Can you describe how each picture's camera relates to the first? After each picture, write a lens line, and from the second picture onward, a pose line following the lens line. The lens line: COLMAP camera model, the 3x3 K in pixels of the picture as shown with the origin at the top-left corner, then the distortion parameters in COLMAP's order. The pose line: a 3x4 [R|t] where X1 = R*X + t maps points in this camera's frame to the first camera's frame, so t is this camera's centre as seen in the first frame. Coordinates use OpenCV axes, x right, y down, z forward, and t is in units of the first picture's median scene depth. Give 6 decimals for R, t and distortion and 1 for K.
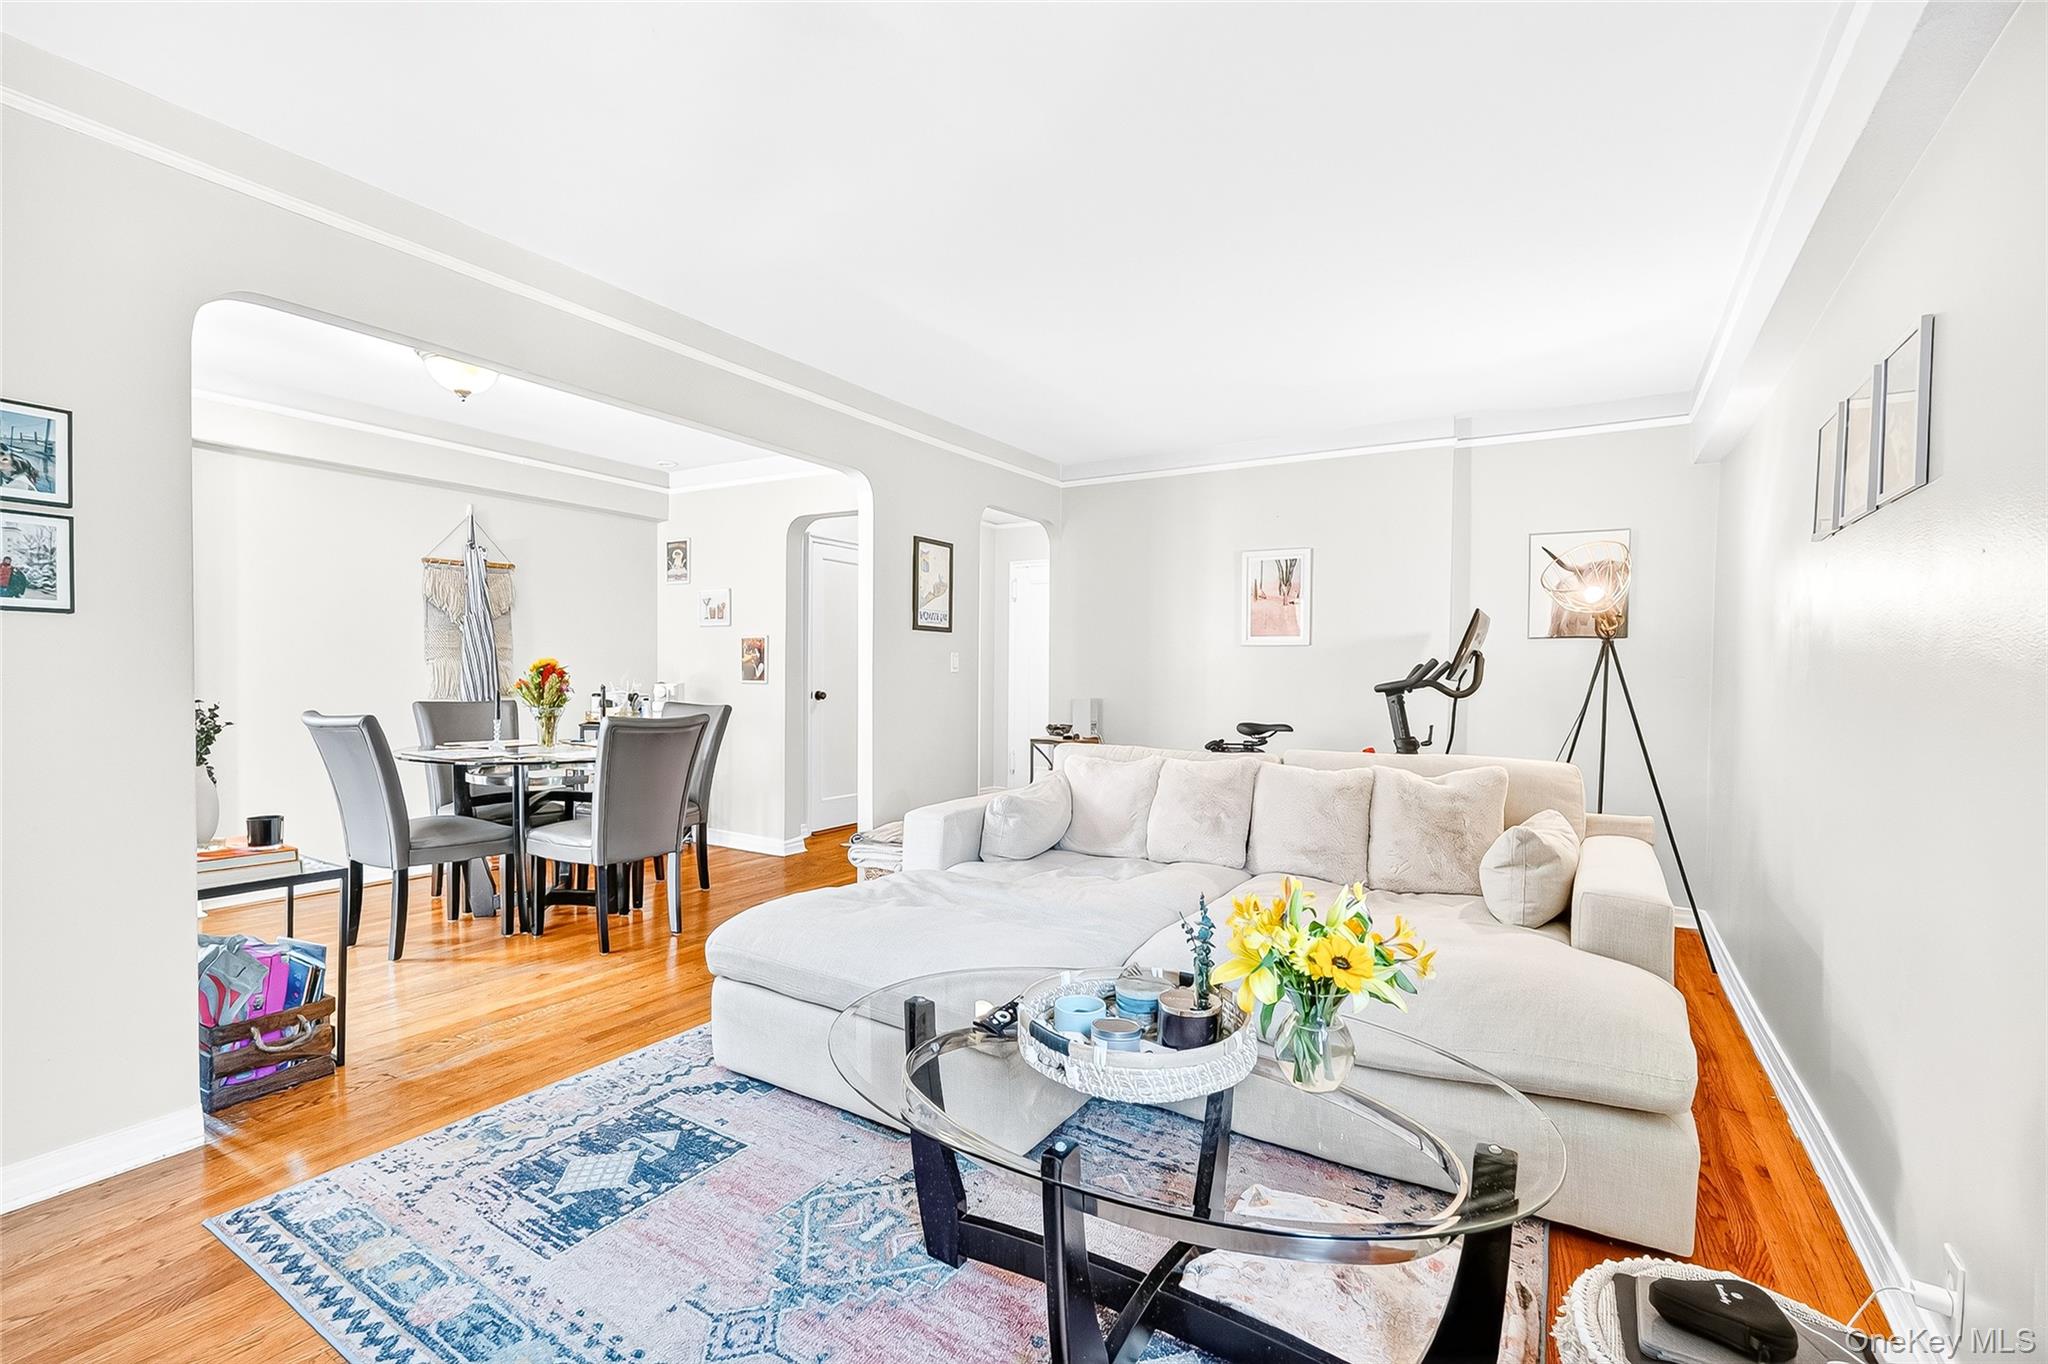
lens RADIAL K [[912.0, 0, 1022.9], [0, 912.0, 691.8], [0, 0, 1]] dist [-0.002673, -0.000517]
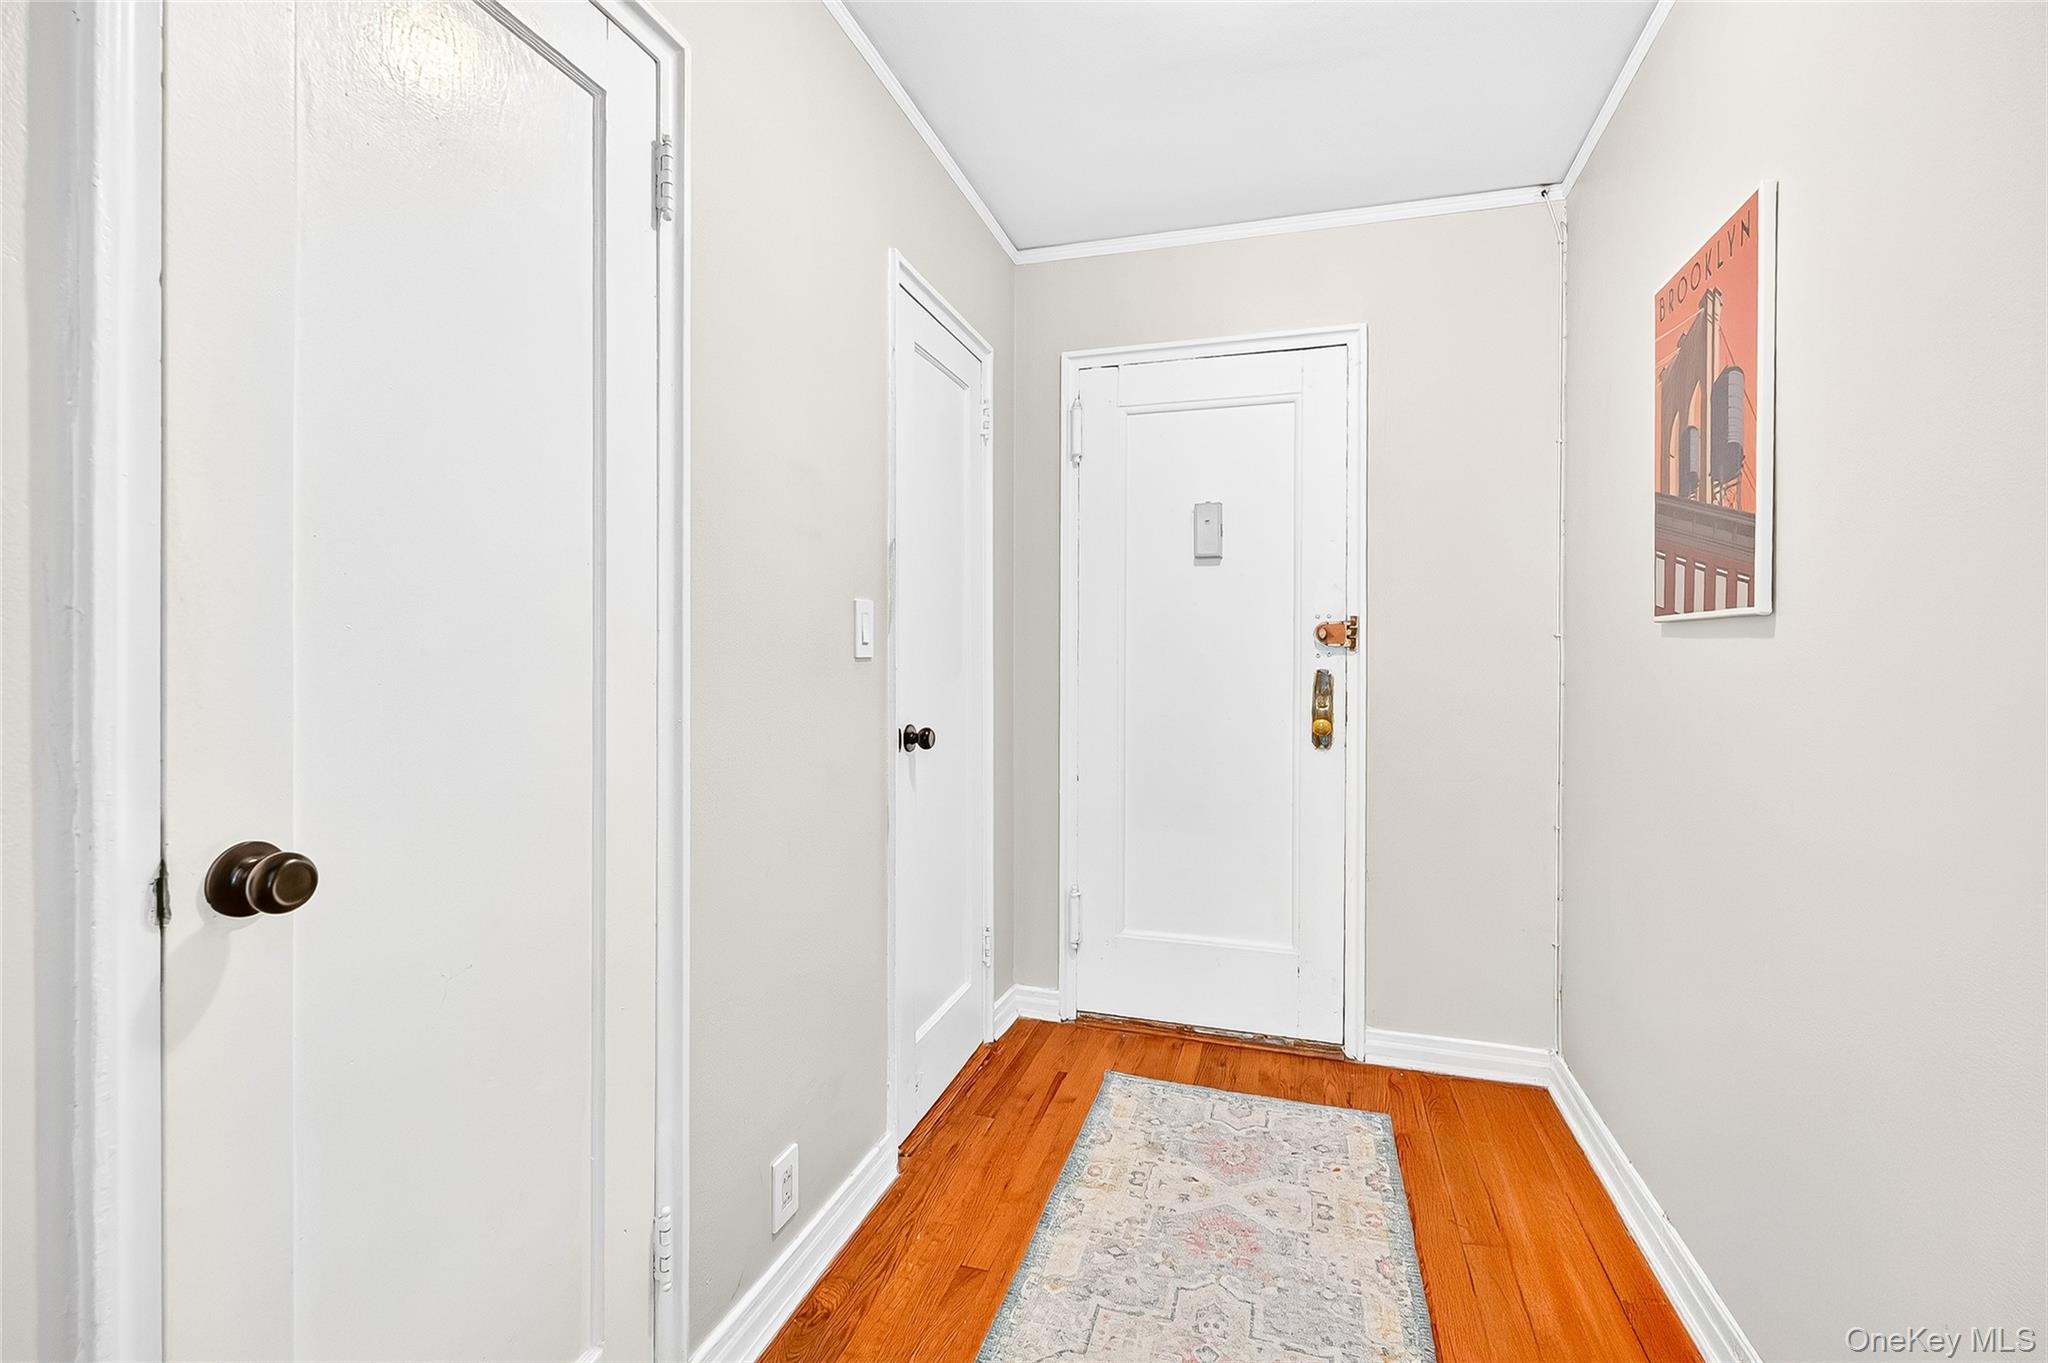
lens RADIAL K [[902.7, 0, 1026.0], [0, 902.7, 680.4], [0, 0, 1]] dist [-0.003062, 0.000344]
pose [[0.968409, -0.012148, 0.249069, -0.183523], [0.011296, 0.999924, 0.004853, -0.027233], [-0.249109, -0.001886, 0.968474, 1.036624]]
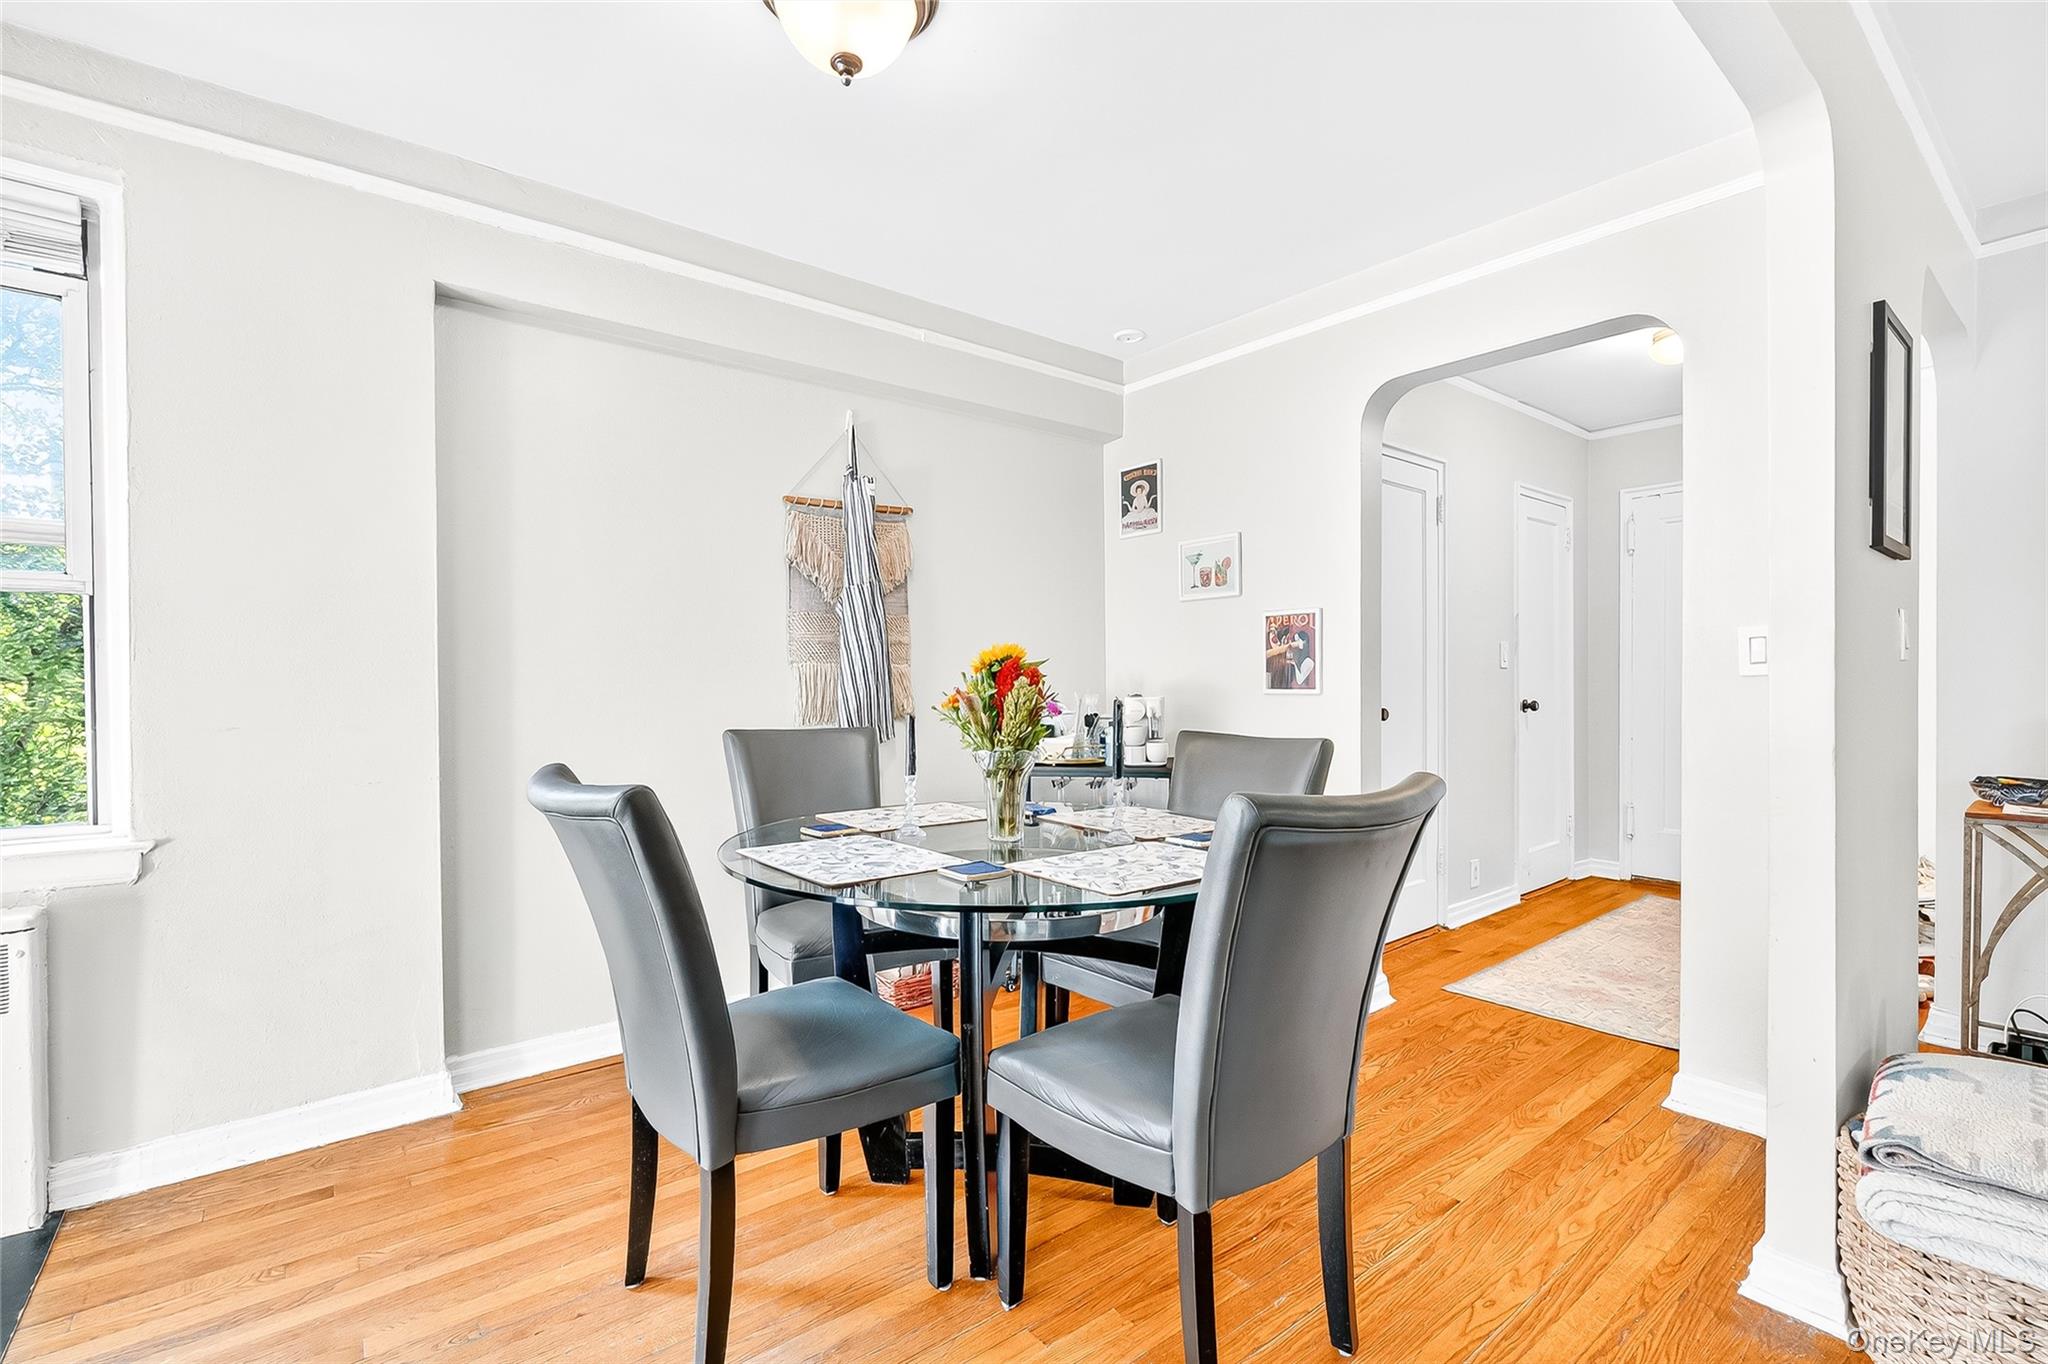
lens RADIAL K [[912.0, 0, 1022.9], [0, 912.0, 691.8], [0, 0, 1]] dist [-0.002673, -0.000517]
pose [[0.940252, -0.011438, -0.340286, -0.288599], [0.007210, 0.999880, -0.013688, -0.004637], [0.340402, 0.010417, 0.940222, 0.460378]]
